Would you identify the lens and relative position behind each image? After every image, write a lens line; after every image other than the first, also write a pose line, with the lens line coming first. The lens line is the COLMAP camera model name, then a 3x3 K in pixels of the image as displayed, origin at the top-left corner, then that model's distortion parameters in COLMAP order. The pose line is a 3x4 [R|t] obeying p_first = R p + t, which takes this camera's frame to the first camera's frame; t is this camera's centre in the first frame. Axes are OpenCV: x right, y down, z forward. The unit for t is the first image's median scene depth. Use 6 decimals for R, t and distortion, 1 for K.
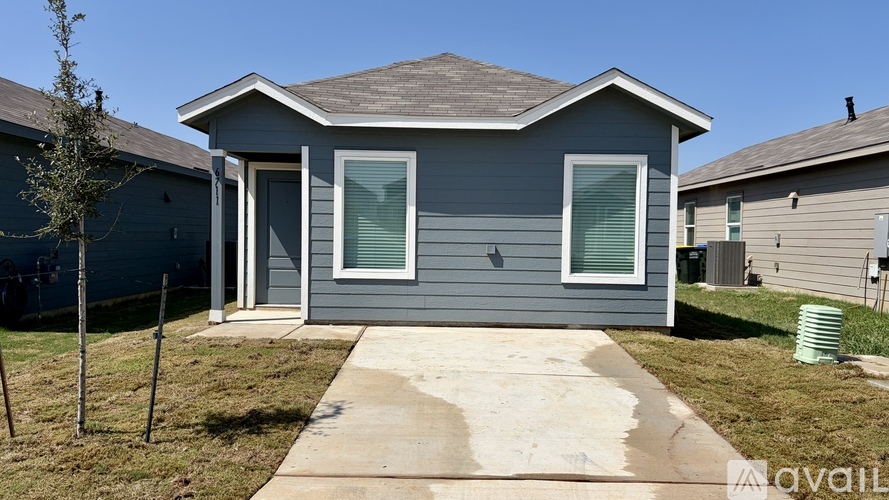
lens RADIAL K [[684.4, 0, 444.5], [0, 684.4, 250.0], [0, 0, 1]] dist [0.023516, -0.000548]
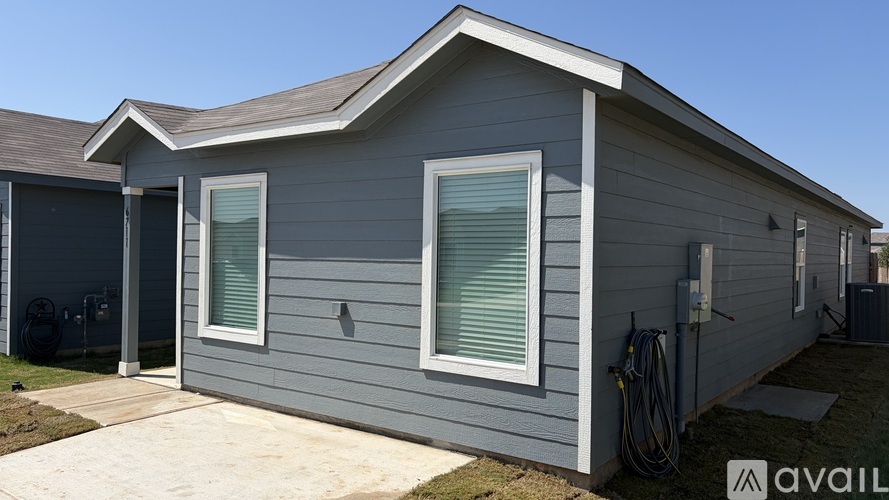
lens RADIAL K [[692.3, 0, 444.5], [0, 692.3, 250.0], [0, 0, 1]] dist [0.025683, -0.004227]
pose [[0.813782, -0.005362, -0.581145, 0.552341], [-0.022859, 0.998888, -0.041226, -0.033530], [0.580720, 0.046833, 0.812755, 0.501151]]
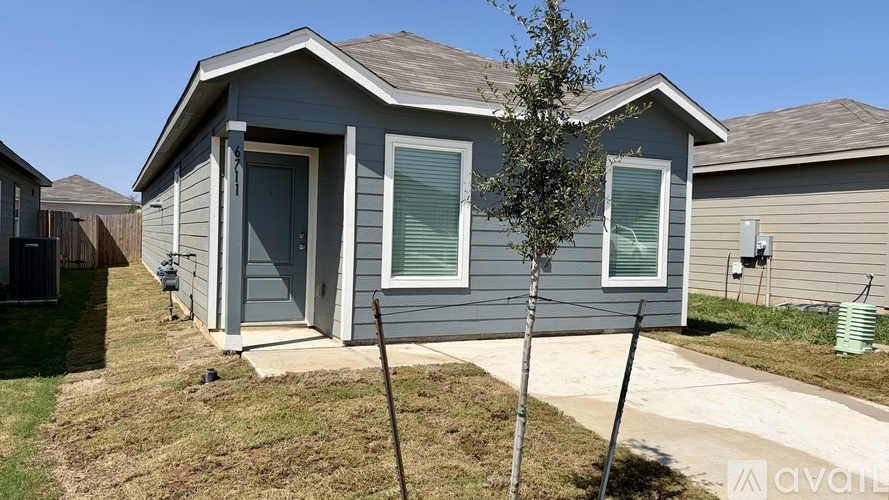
lens RADIAL K [[692.3, 0, 444.5], [0, 692.3, 250.0], [0, 0, 1]] dist [0.025683, -0.004227]
pose [[0.894599, -0.002036, 0.446864, -0.470465], [-0.001280, 0.999974, 0.007118, -0.011476], [-0.446867, -0.006940, 0.894573, 0.217343]]
